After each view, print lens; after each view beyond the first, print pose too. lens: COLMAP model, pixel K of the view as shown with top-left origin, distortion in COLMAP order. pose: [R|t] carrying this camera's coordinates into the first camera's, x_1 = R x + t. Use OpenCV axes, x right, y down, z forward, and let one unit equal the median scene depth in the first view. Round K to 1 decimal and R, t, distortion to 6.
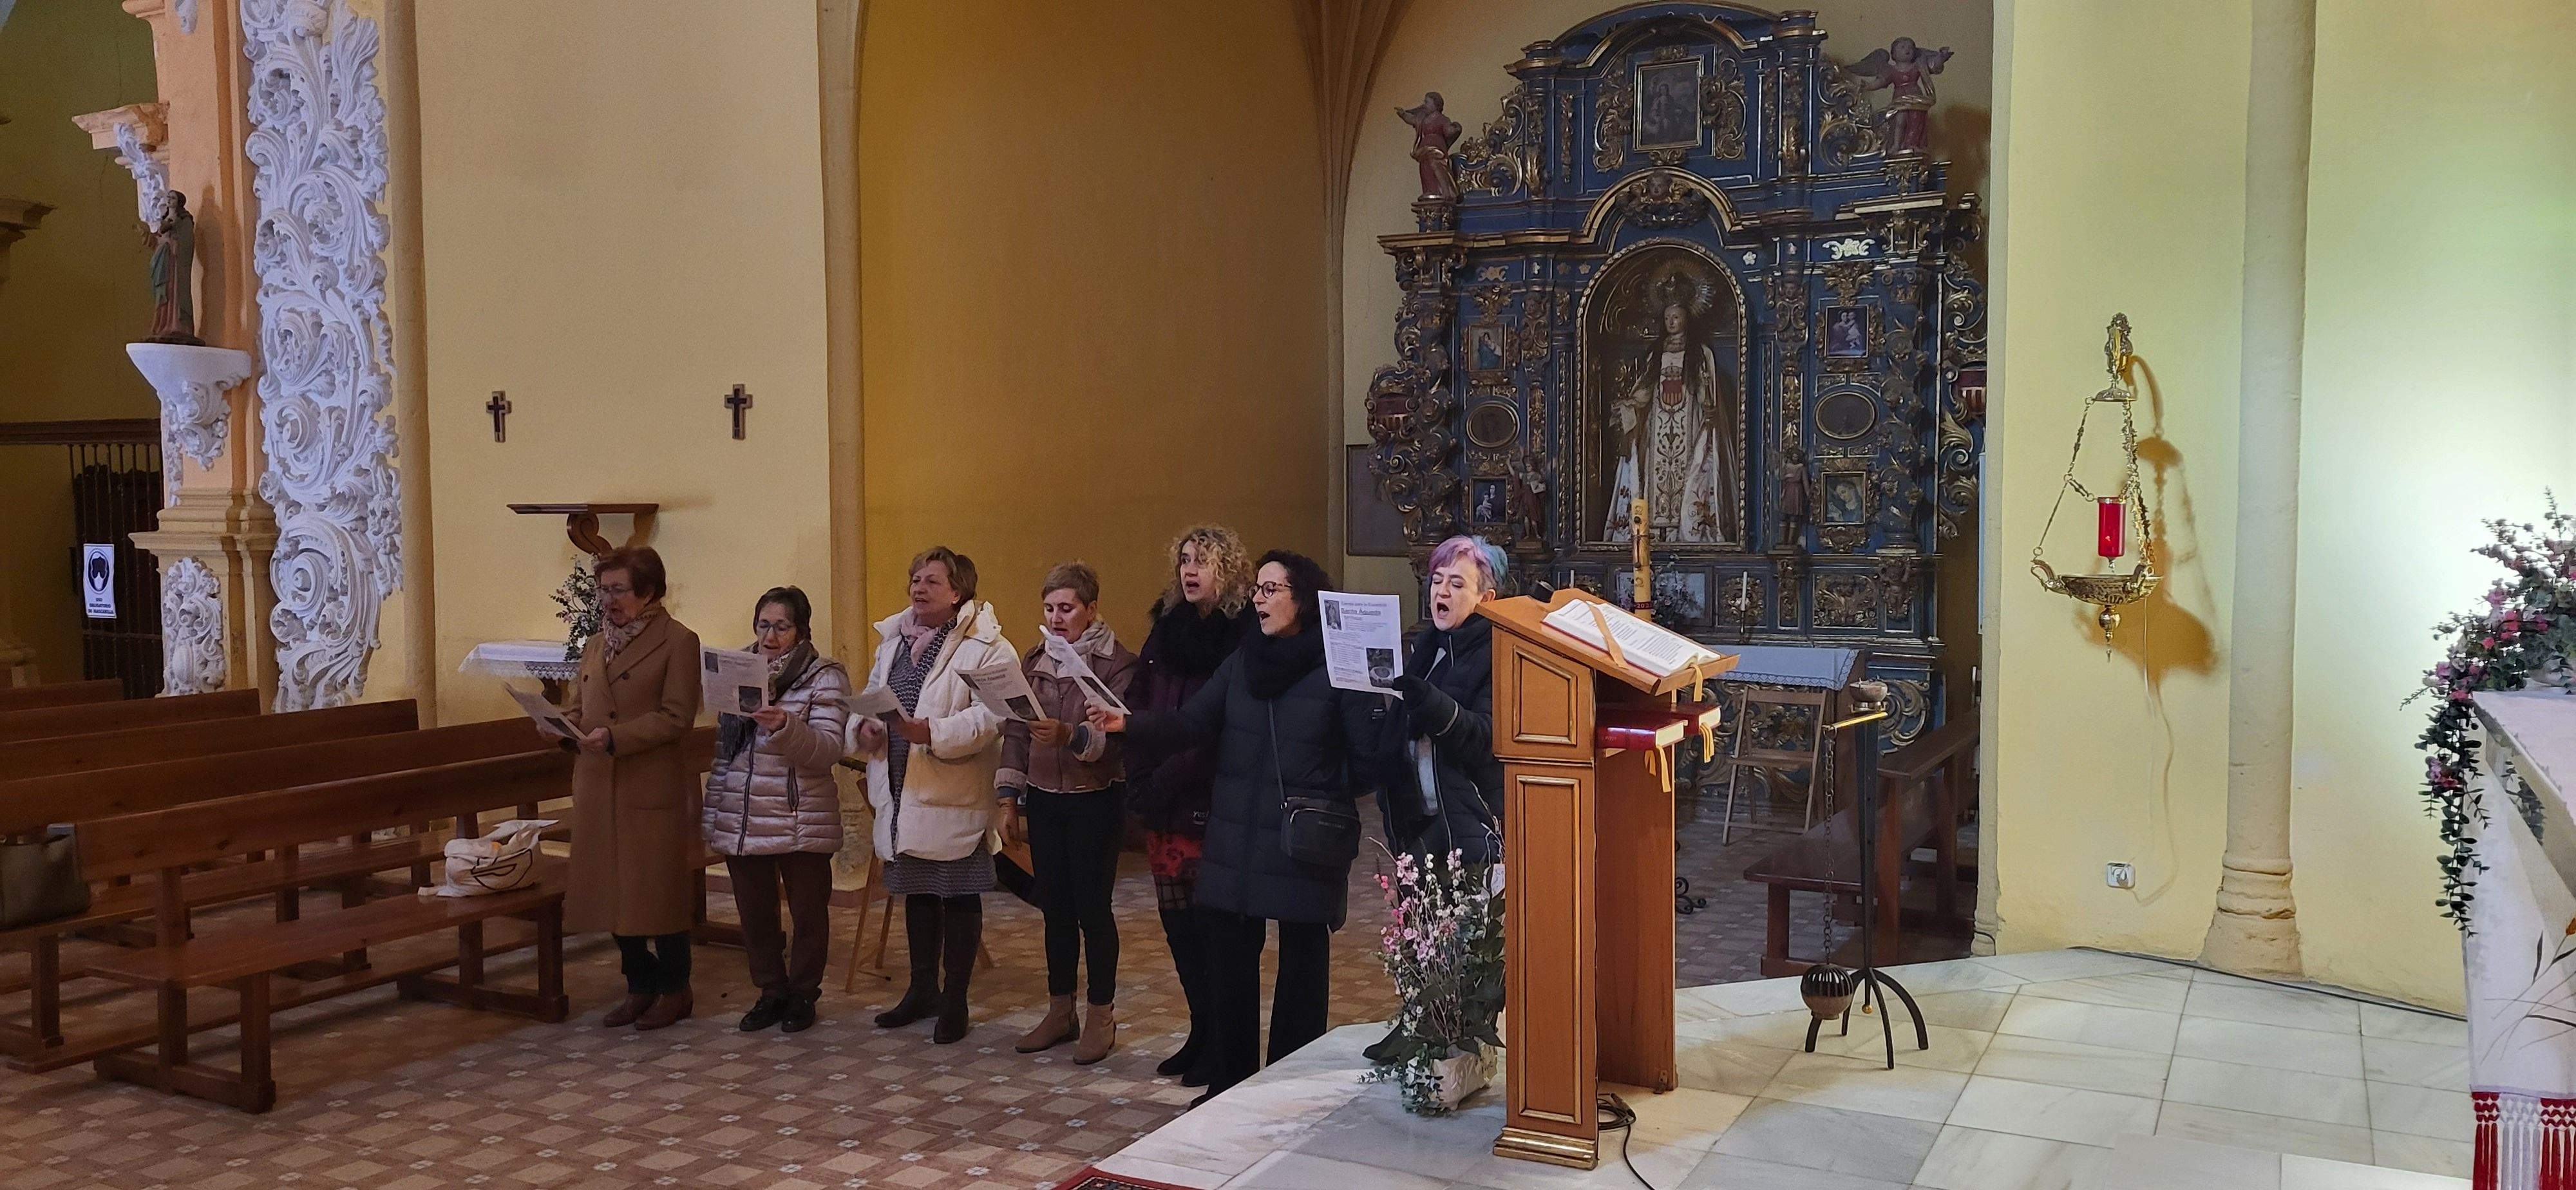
lens RADIAL K [[1955.6, 0, 1259.9], [0, 1955.6, 596.3], [0, 0, 1]] dist [0.048570, -0.023576]
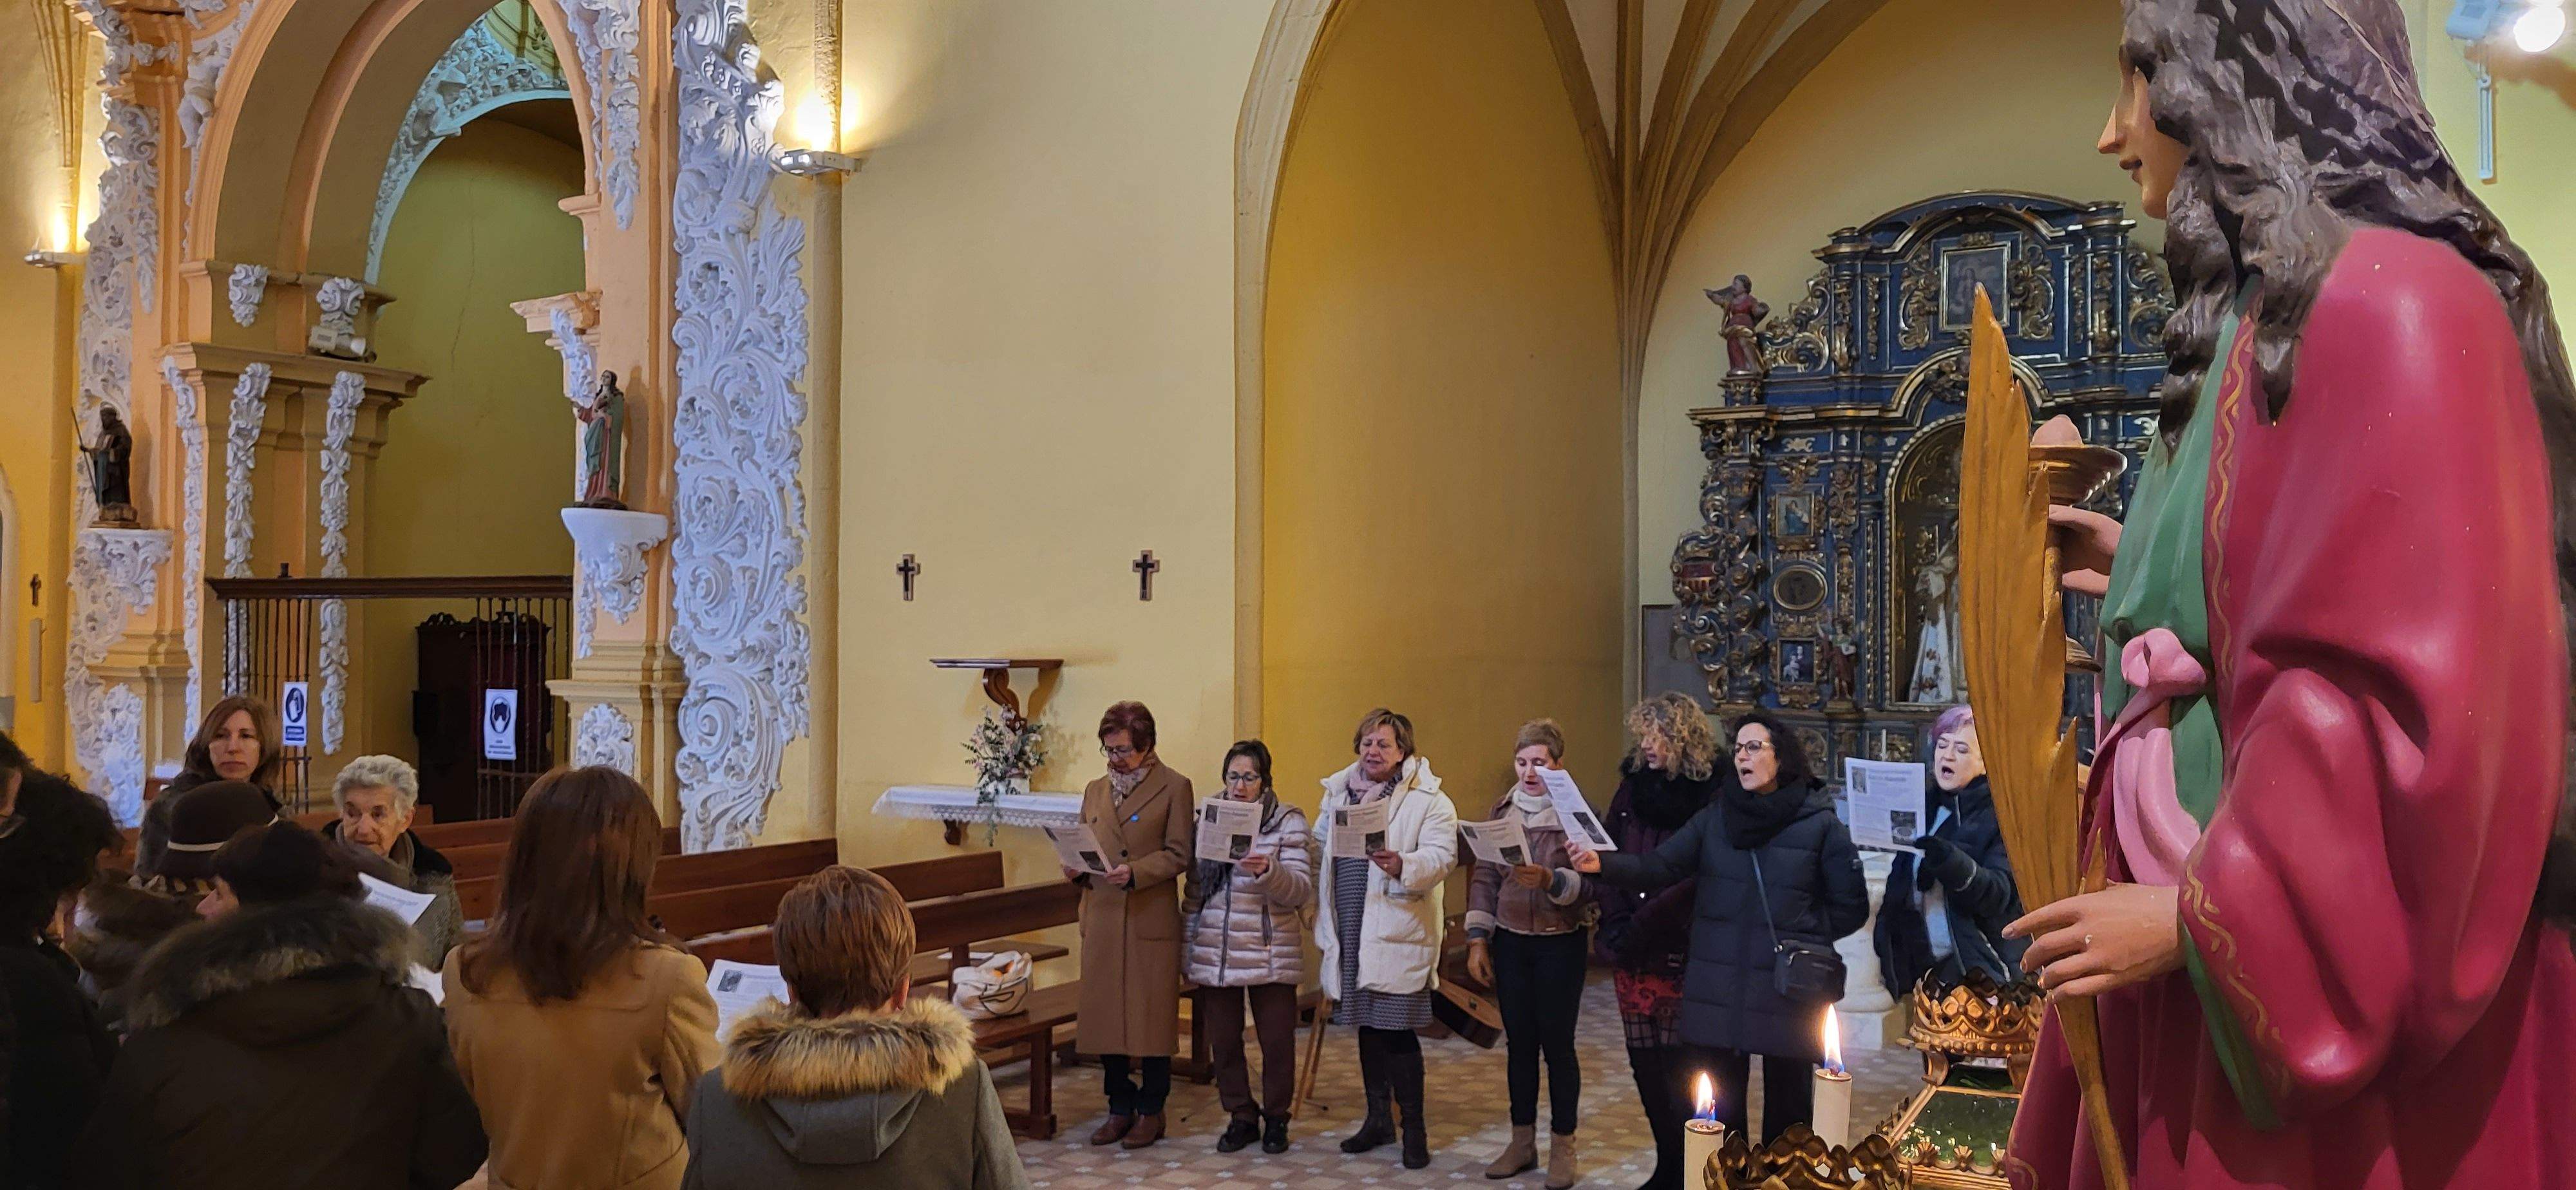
lens RADIAL K [[1955.6, 0, 1311.7], [0, 1955.6, 595.4], [0, 0, 1]] dist [0.048570, -0.023576]
pose [[0.998606, 0.008393, -0.052109, -0.101454], [-0.012361, 0.997009, -0.076289, -0.001401], [0.051313, 0.076827, 0.995723, -0.060869]]
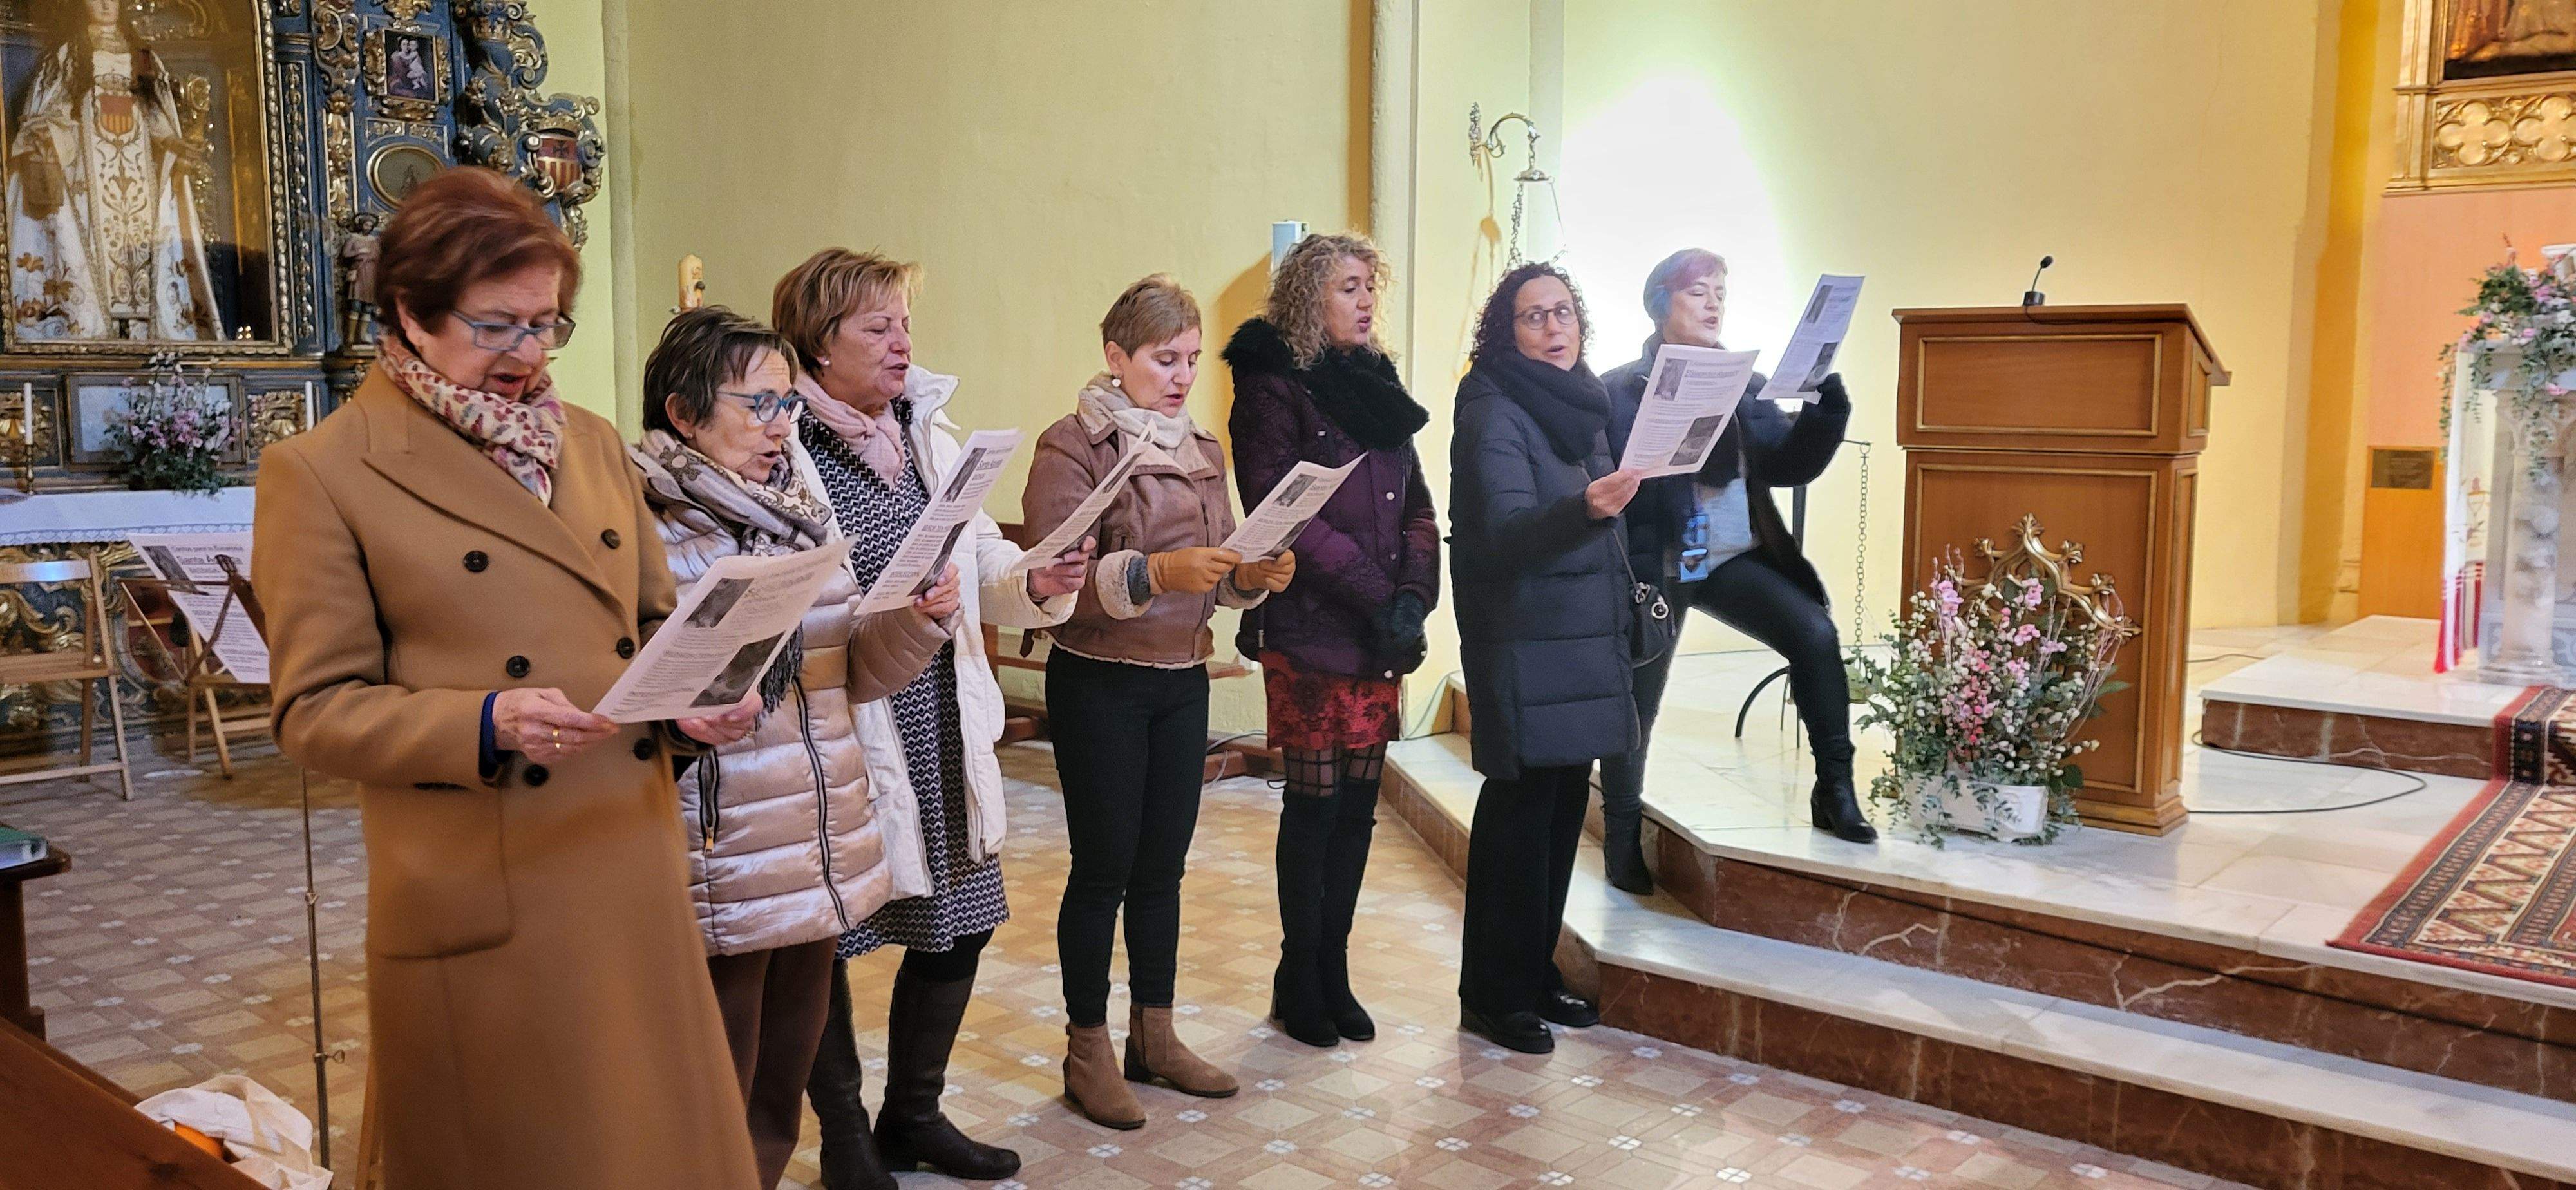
lens RADIAL K [[1955.6, 0, 1284.6], [0, 1955.6, 587.9], [0, 0, 1]] dist [0.048570, -0.023576]
pose [[0.209947, -0.098731, 0.972715, -0.410670], [0.051280, 0.994631, 0.089887, 0.016640], [-0.976367, 0.031009, 0.213882, 0.521462]]
